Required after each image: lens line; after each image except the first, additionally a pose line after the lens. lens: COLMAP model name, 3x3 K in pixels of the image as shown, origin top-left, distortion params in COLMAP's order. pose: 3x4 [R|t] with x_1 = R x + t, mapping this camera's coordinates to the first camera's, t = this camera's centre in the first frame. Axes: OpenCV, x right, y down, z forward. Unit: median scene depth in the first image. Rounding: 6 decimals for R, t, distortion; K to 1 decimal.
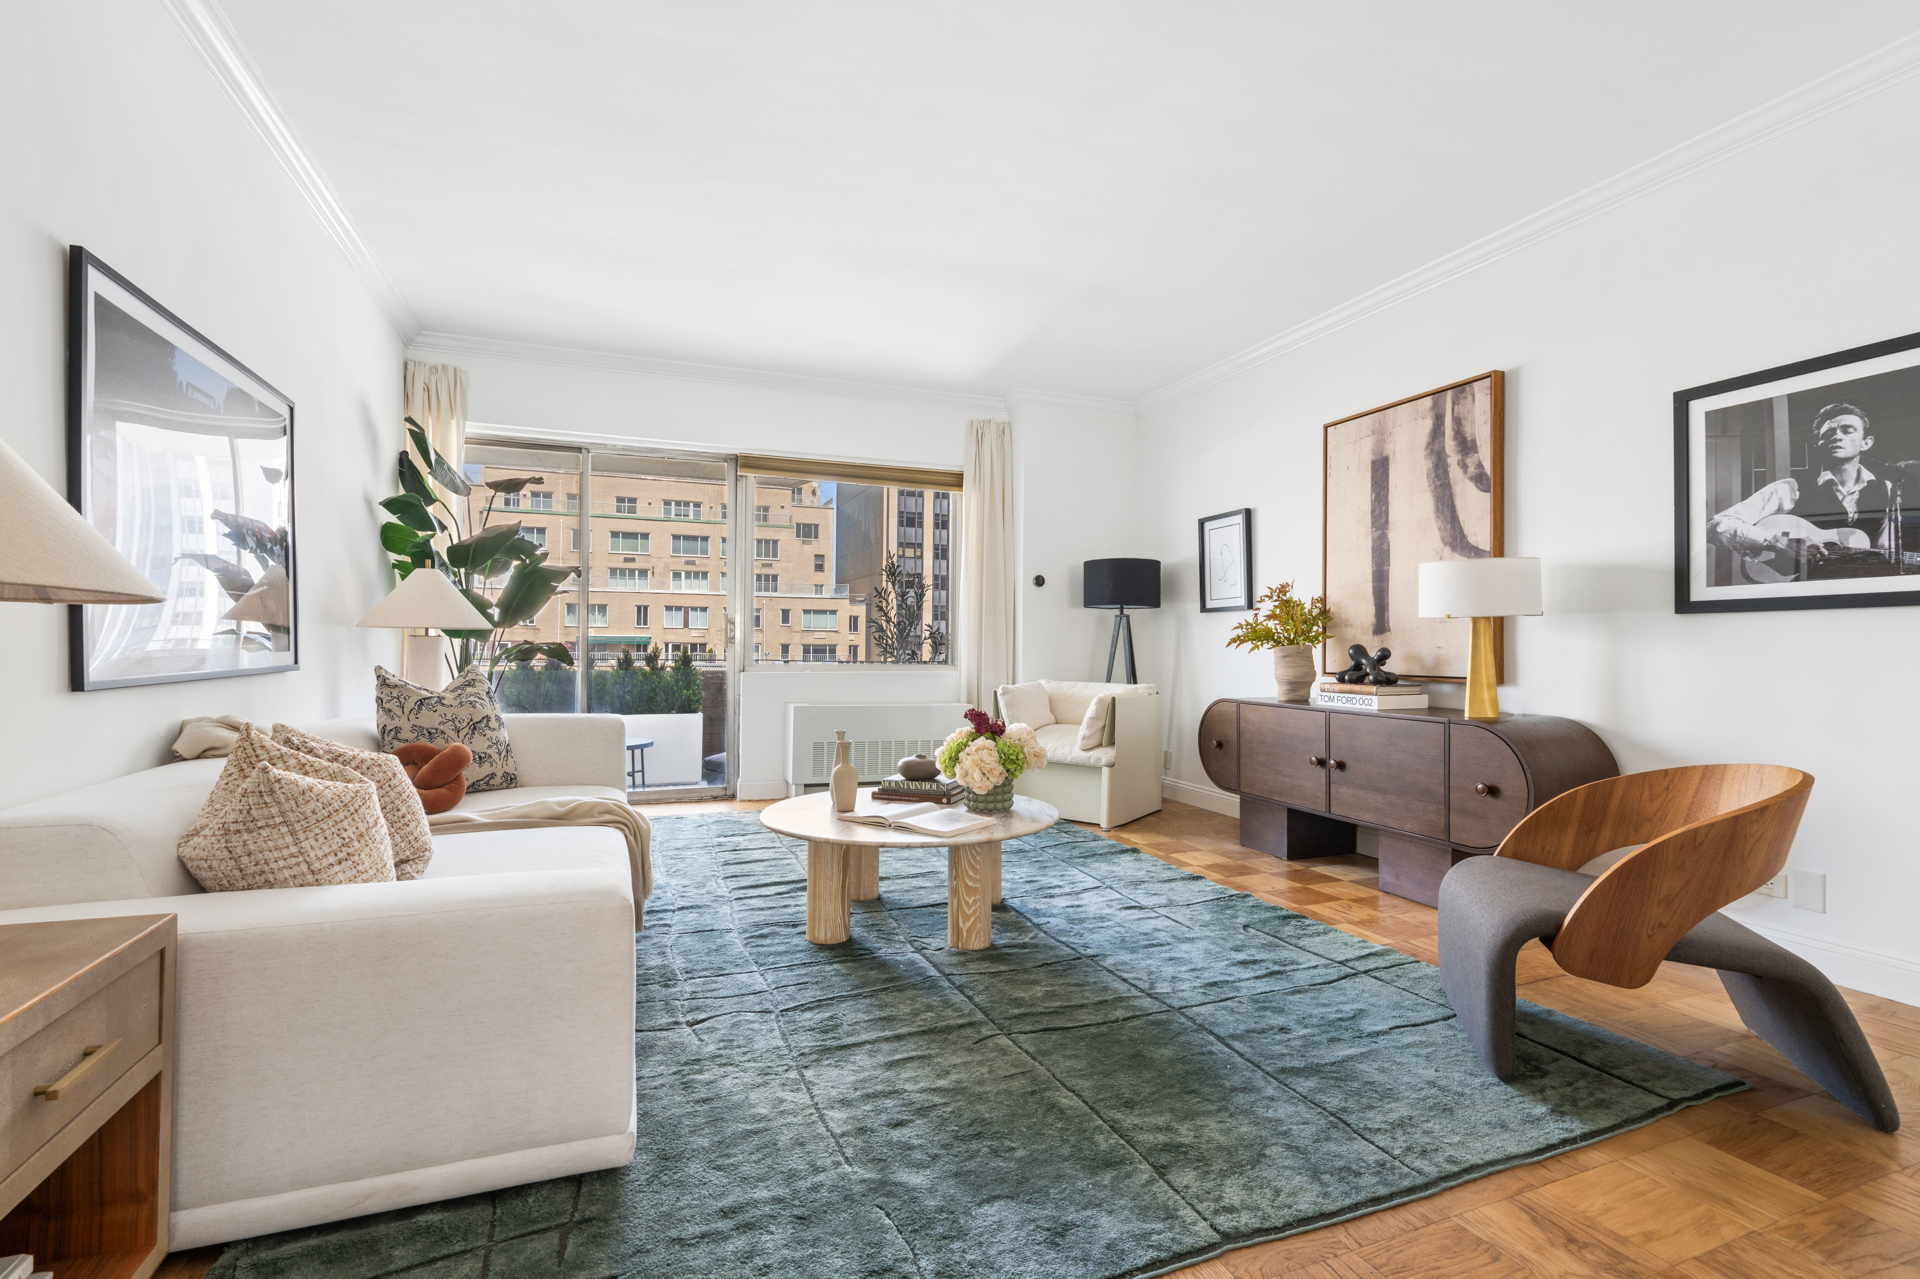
lens RADIAL K [[875.6, 0, 965.0], [0, 875.6, 639.8], [0, 0, 1]] dist [0.000761, 0.000101]
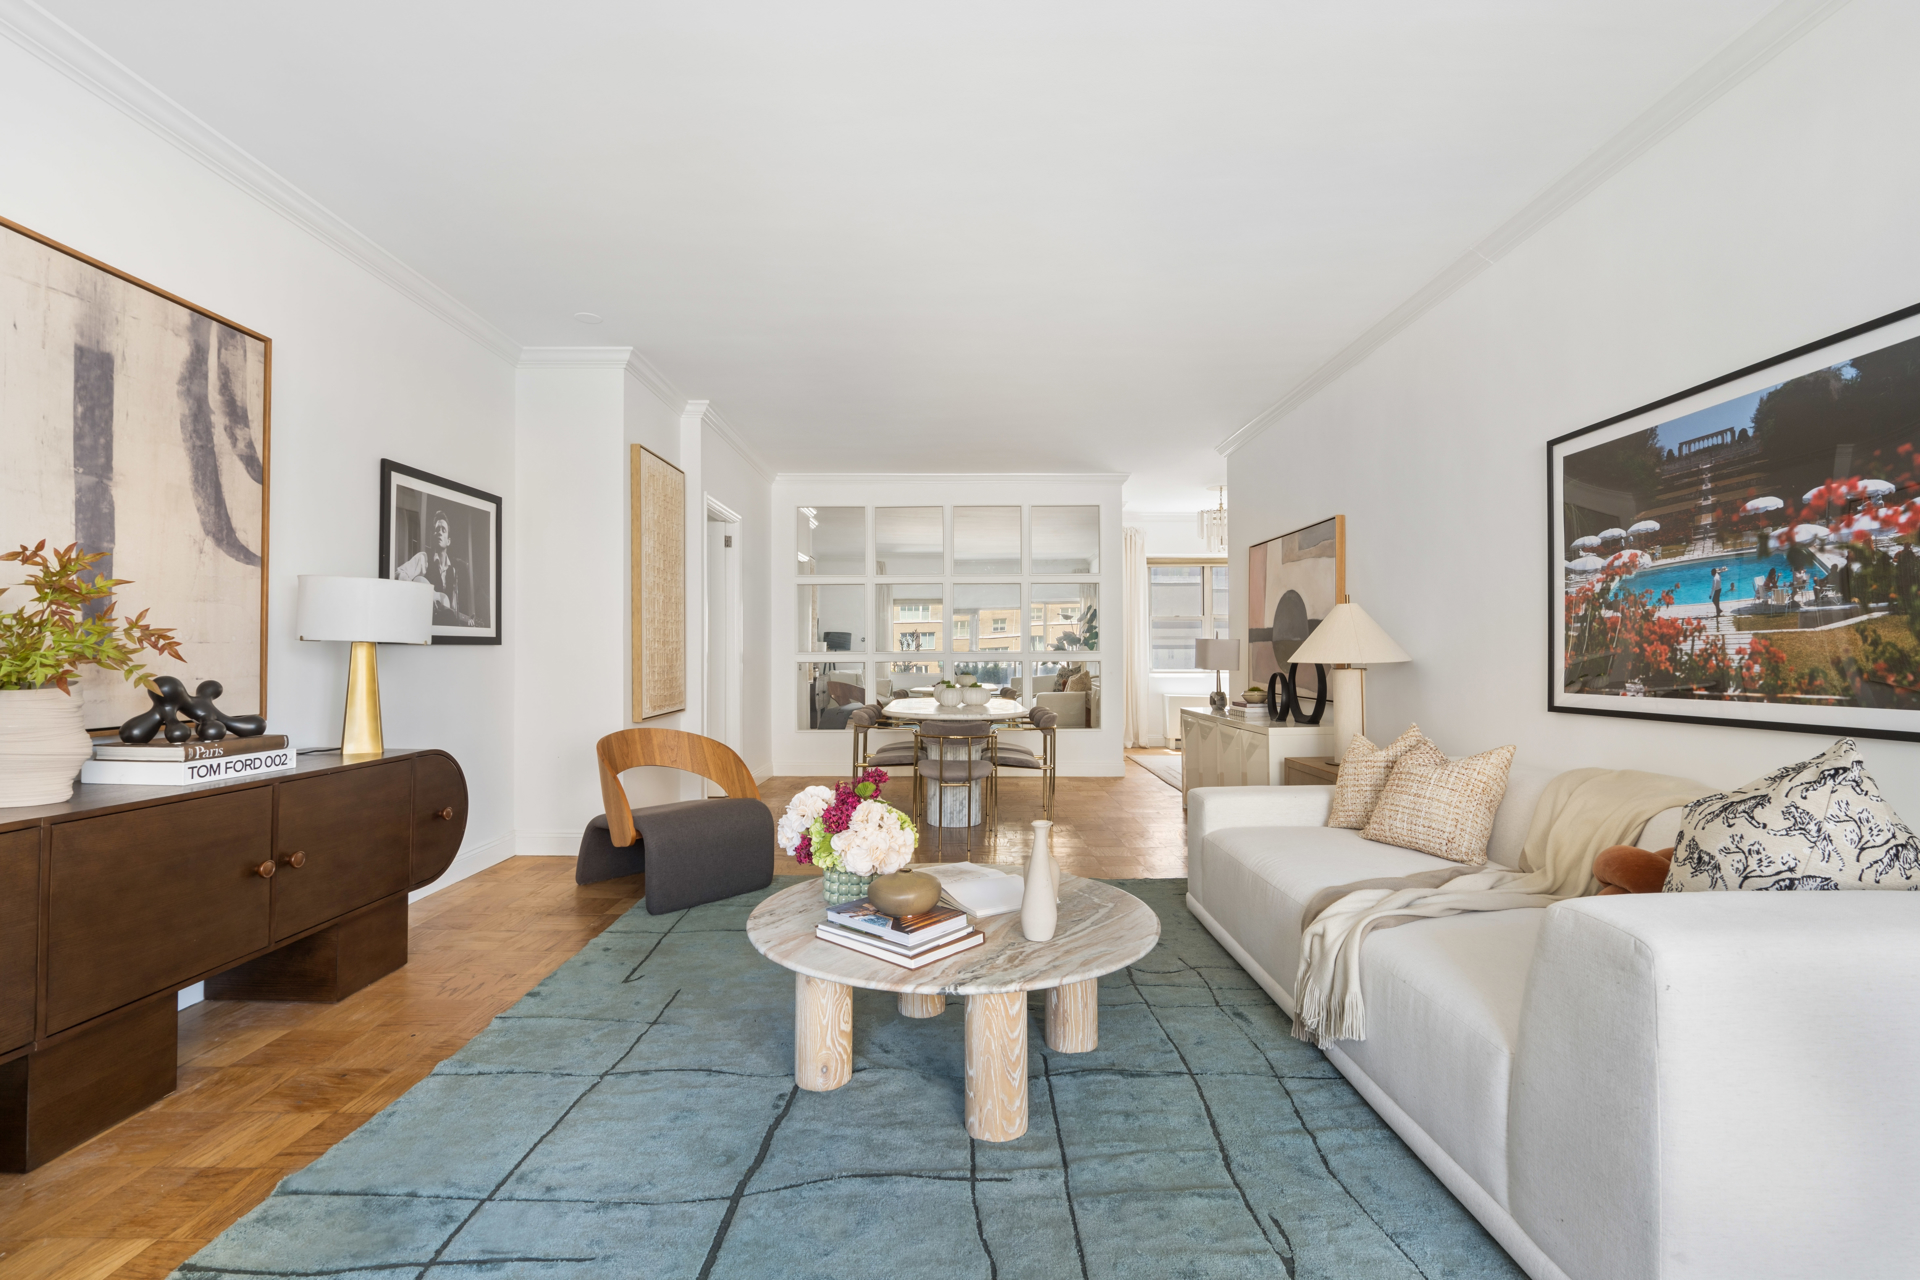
lens RADIAL K [[875.6, 0, 957.7], [0, 875.6, 646.6], [0, 0, 1]] dist [0.000761, 0.000101]
pose [[-0.932266, -0.000978, 0.361771, -0.286824], [-0.006601, 0.999876, -0.014307, -0.011034], [-0.361712, -0.015726, -0.932157, 1.486950]]
